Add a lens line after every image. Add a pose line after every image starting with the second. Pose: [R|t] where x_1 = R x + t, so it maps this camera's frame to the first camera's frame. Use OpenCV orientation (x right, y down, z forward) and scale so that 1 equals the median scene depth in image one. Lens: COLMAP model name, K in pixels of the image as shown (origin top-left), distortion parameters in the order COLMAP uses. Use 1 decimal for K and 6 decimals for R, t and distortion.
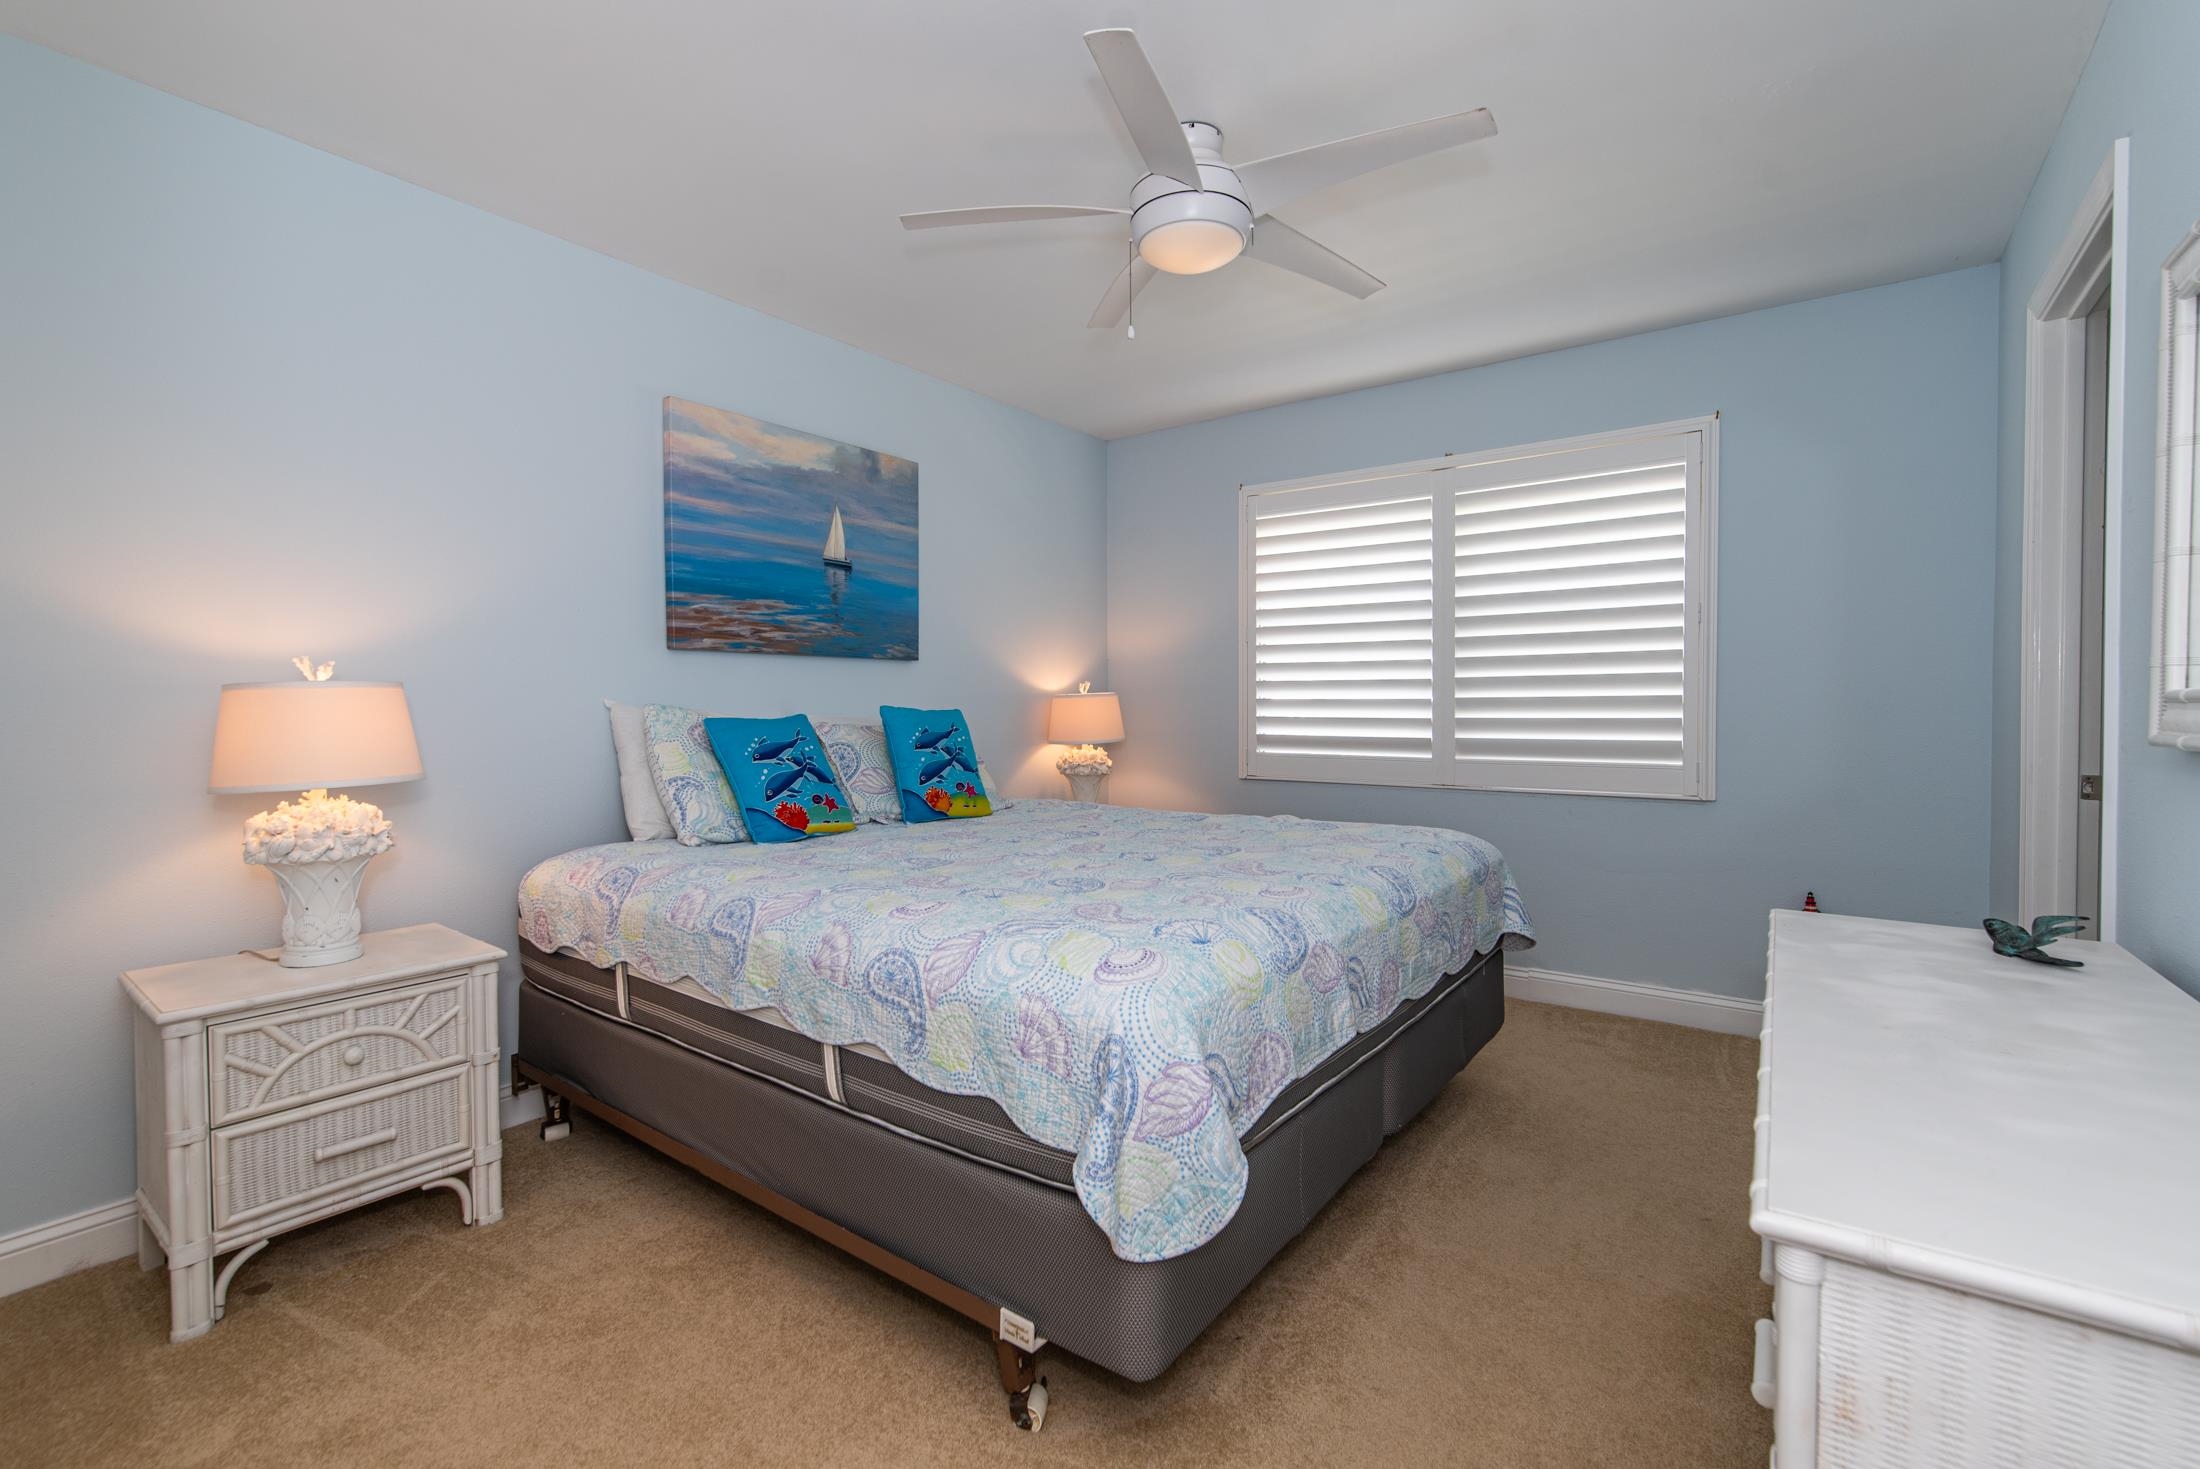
lens RADIAL K [[970.8, 0, 1088.7], [0, 970.8, 714.9], [0, 0, 1]] dist [0.000200, 0.000413]
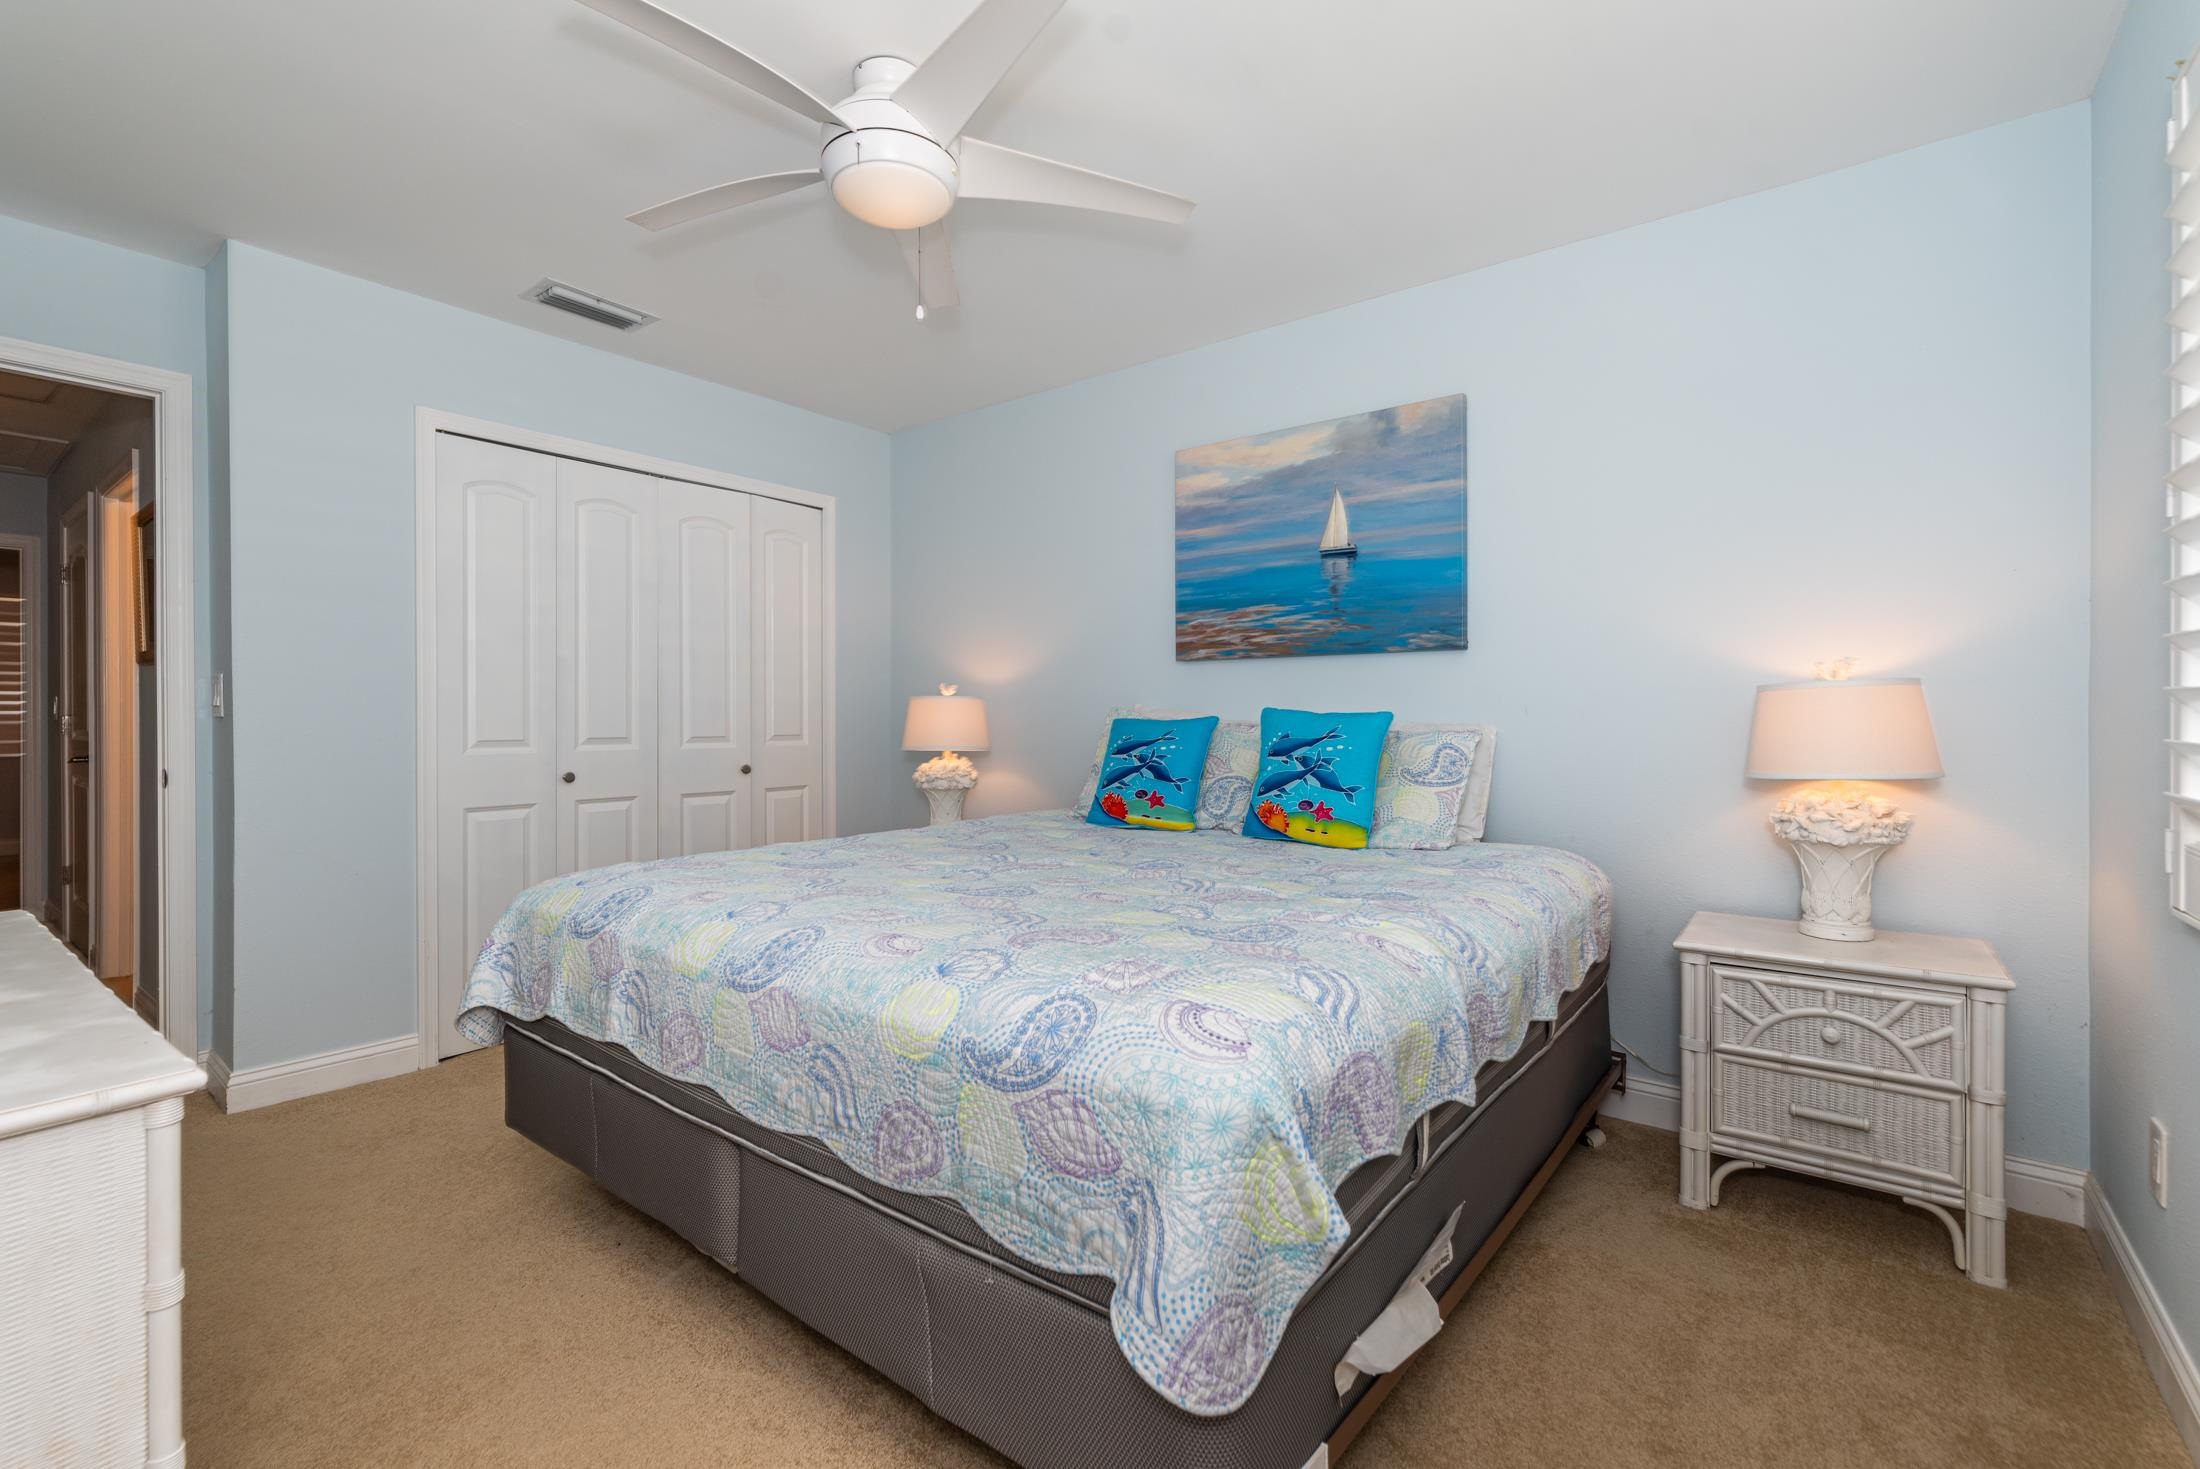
lens RADIAL K [[938.3, 0, 1175.4], [0, 938.3, 735.3], [0, 0, 1]] dist [-0.000485, 0.000103]
pose [[0.026104, 0.034148, -0.999076, 0.665082], [-0.000561, 0.999417, 0.034145, -0.013445], [0.999659, -0.000331, 0.026108, 0.864446]]
